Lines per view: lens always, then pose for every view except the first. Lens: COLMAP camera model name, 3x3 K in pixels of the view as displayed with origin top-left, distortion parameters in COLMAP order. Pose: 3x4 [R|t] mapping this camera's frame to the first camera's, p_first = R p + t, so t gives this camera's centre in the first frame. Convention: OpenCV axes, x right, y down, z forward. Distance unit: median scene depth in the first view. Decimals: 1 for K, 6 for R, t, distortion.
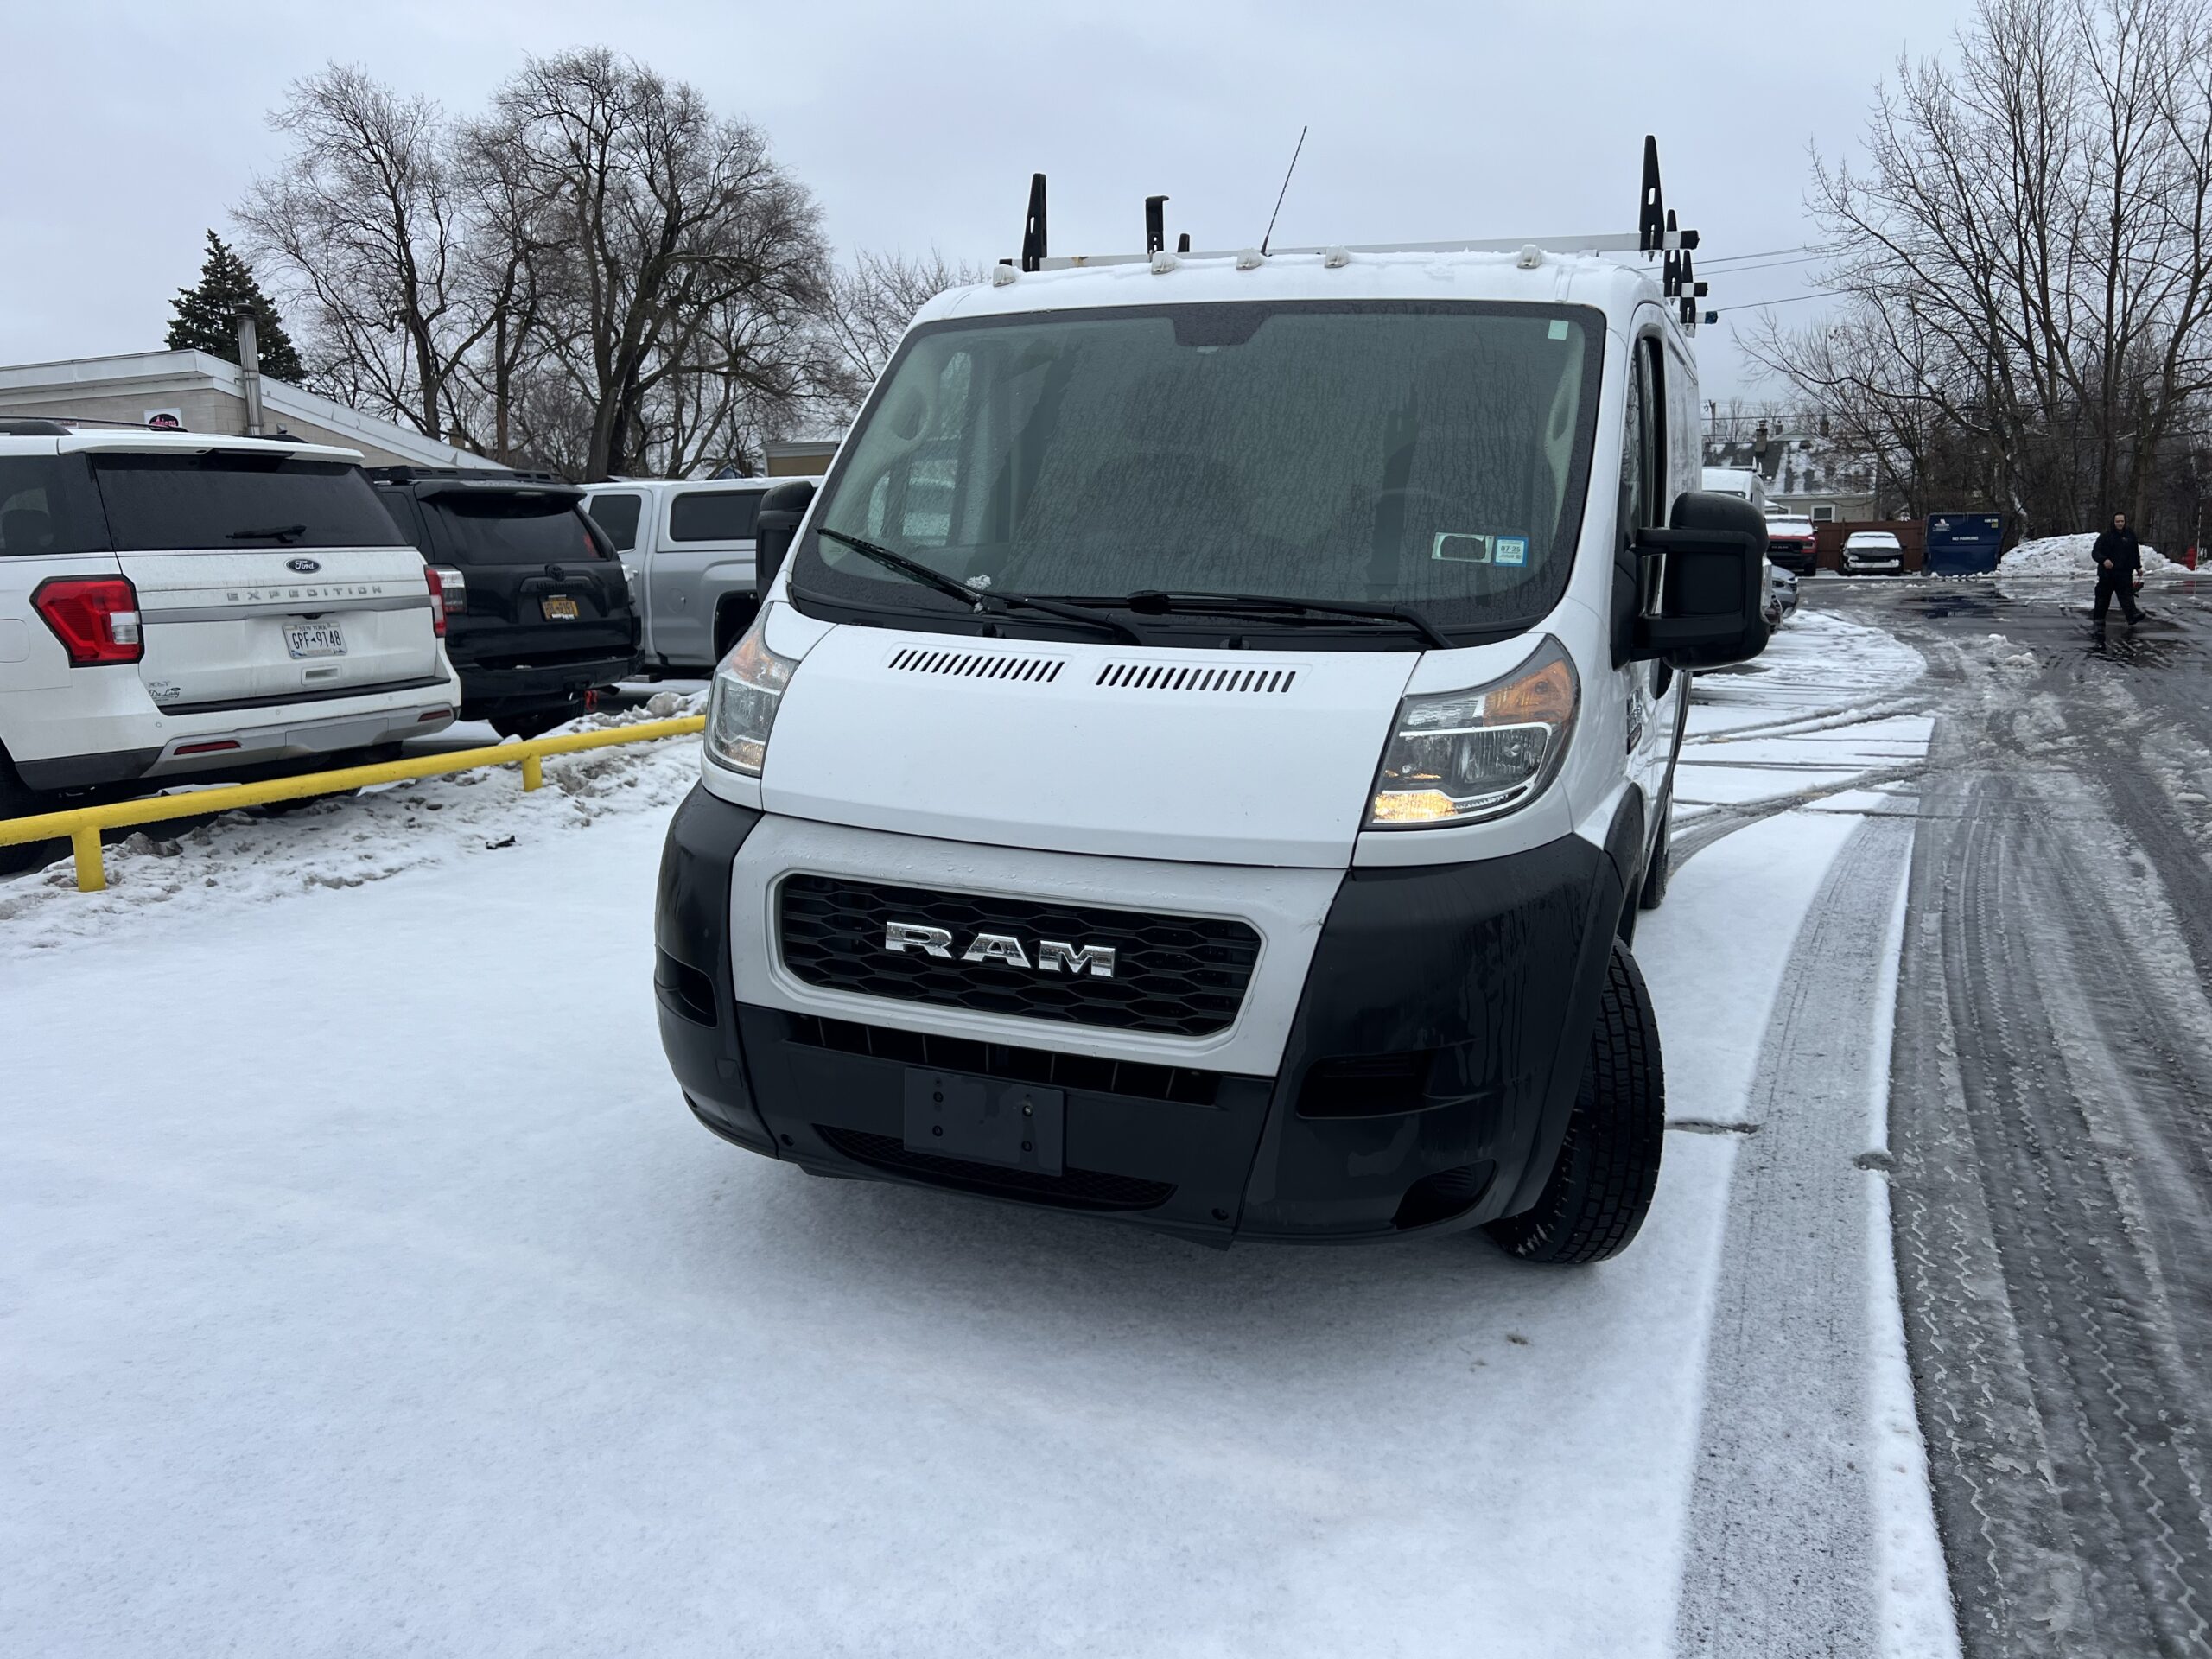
lens RADIAL K [[1684.8, 0, 1106.0], [0, 1684.8, 829.5], [0, 0, 1]] dist [0.020958, -0.003610]
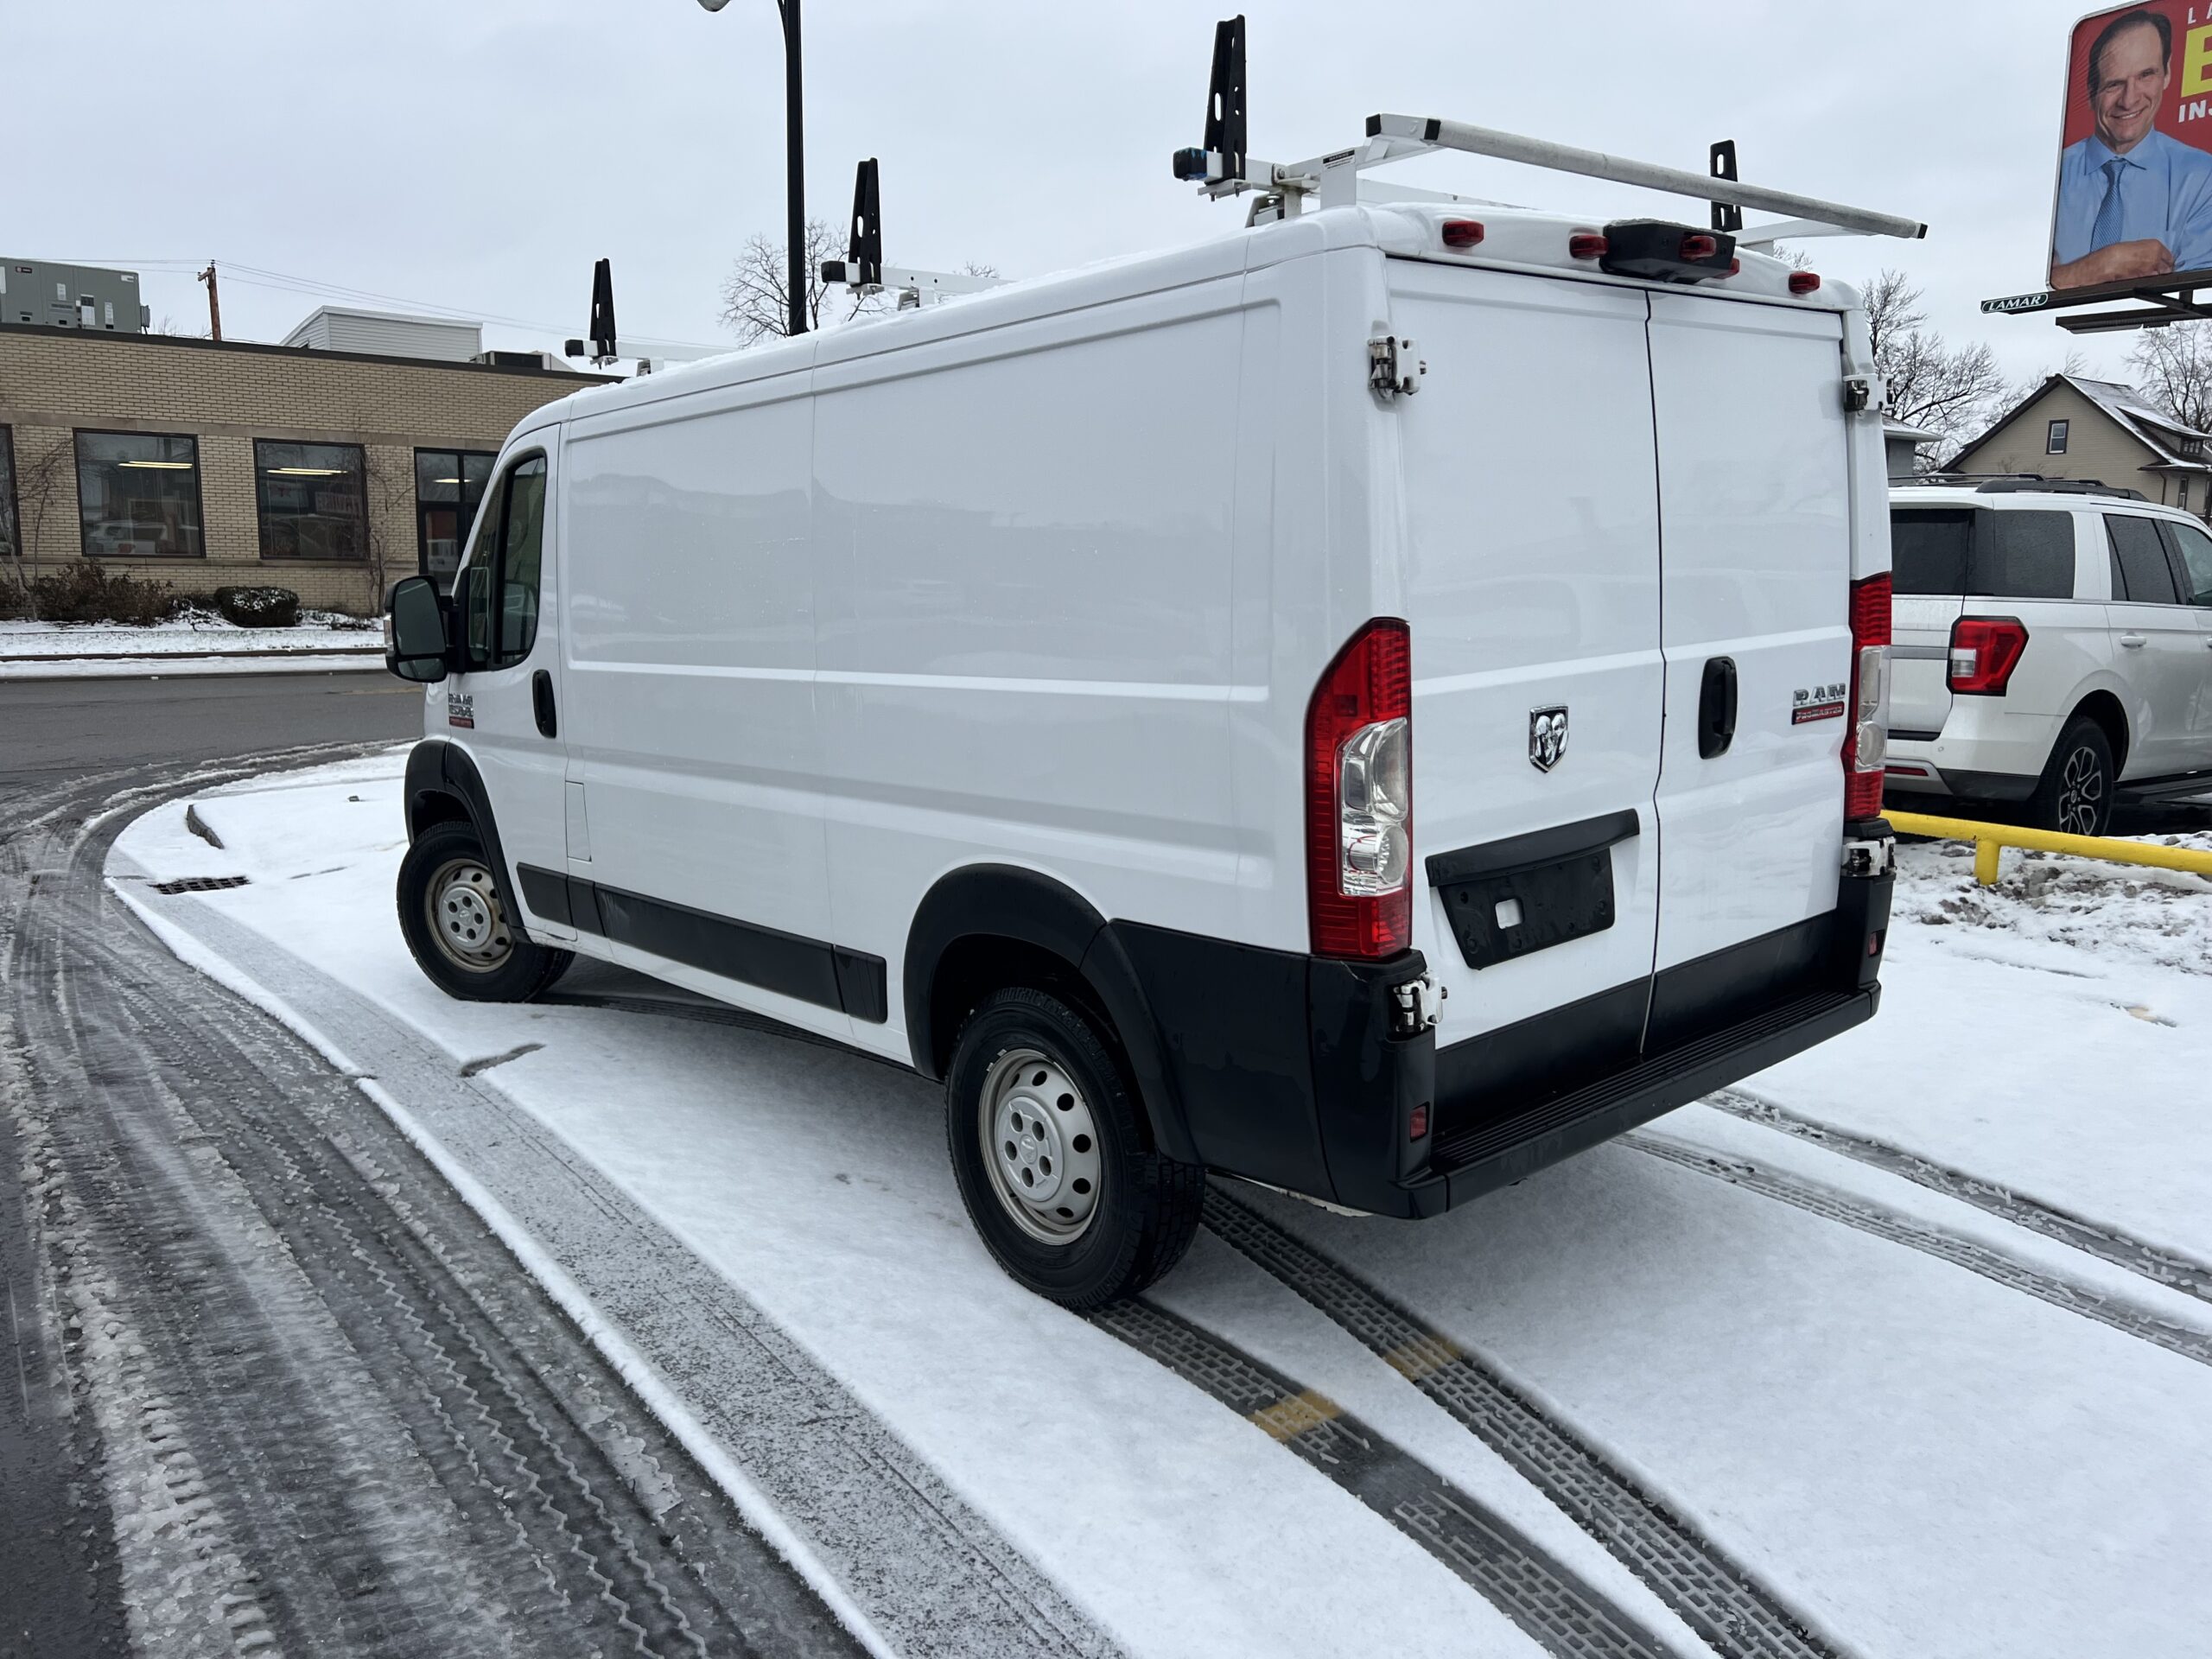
lens RADIAL K [[1687.6, 0, 1102.4], [0, 1687.6, 781.4], [0, 0, 1]] dist [0.003323, -0.000116]
pose [[-0.479915, 0.127372, -0.868020, 0.912815], [-0.150568, 0.962766, 0.224522, -0.289944], [0.864298, 0.238447, -0.442868, 1.432278]]
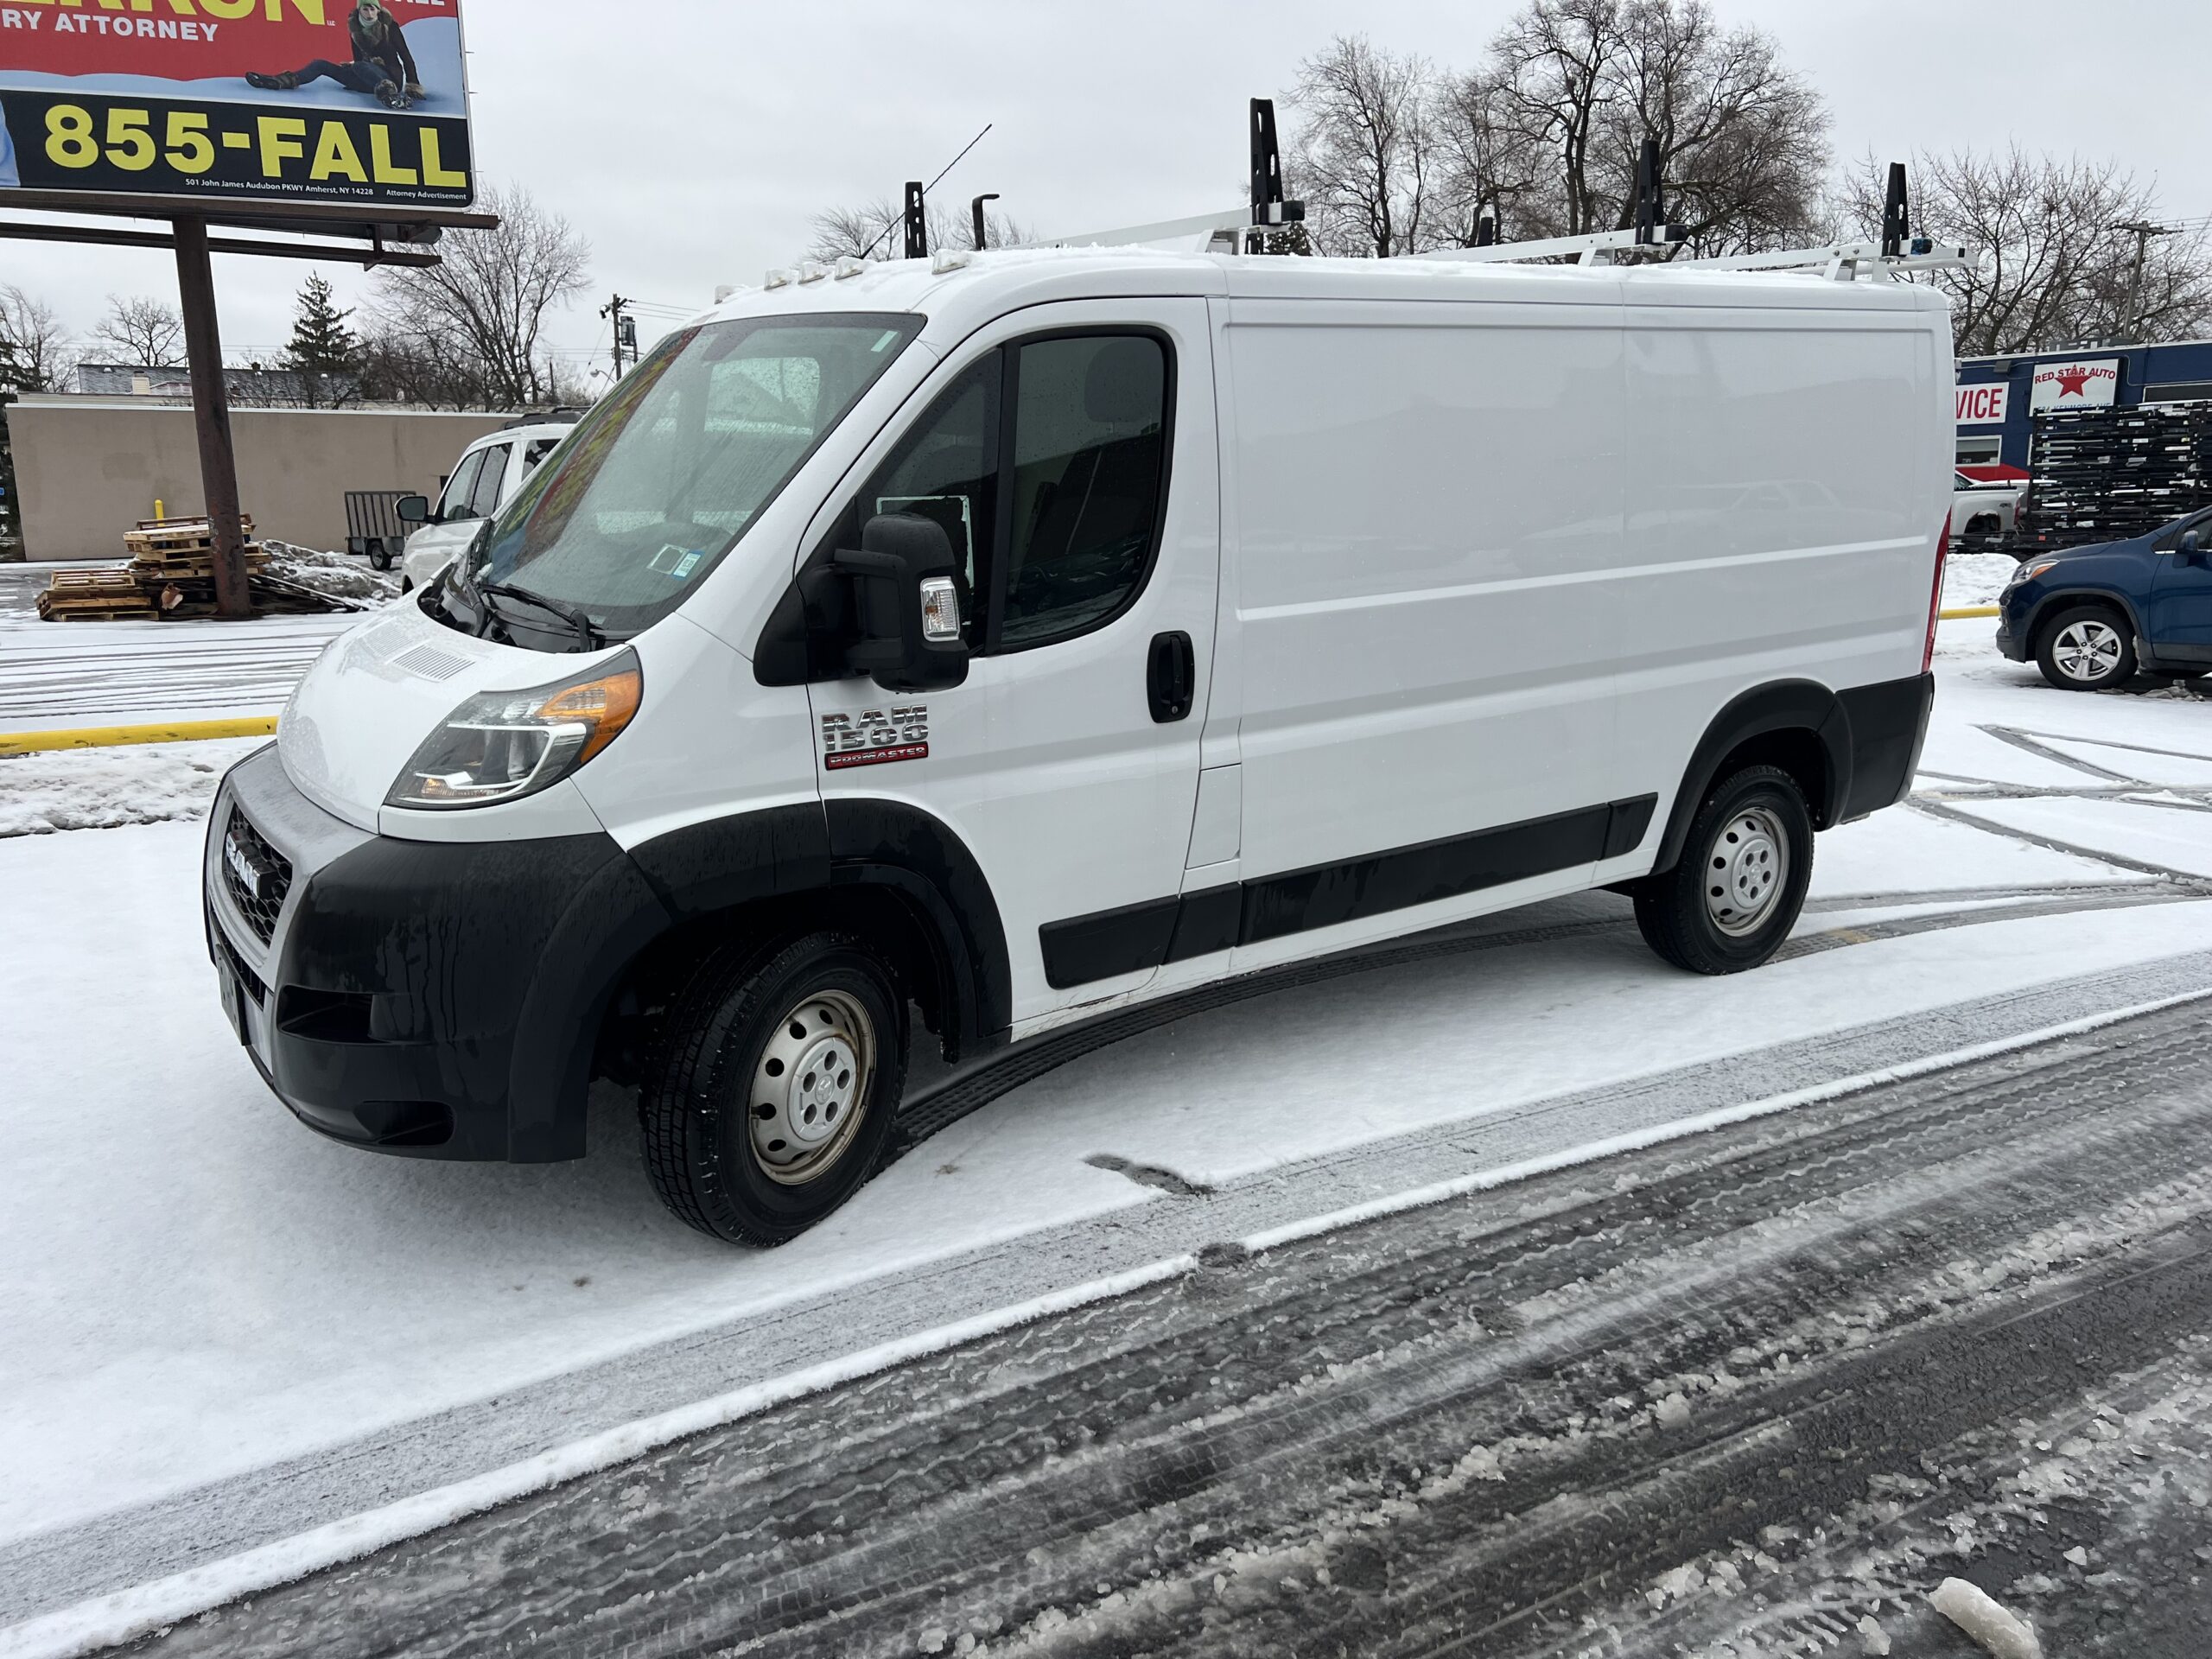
lens RADIAL K [[1684.8, 0, 1106.0], [0, 1684.8, 829.5], [0, 0, 1]] dist [0.020958, -0.003610]
pose [[0.811973, 0.125624, -0.570017, 0.627896], [-0.103288, 0.992078, 0.071509, -0.060350], [0.574484, 0.000813, 0.818515, 0.161980]]
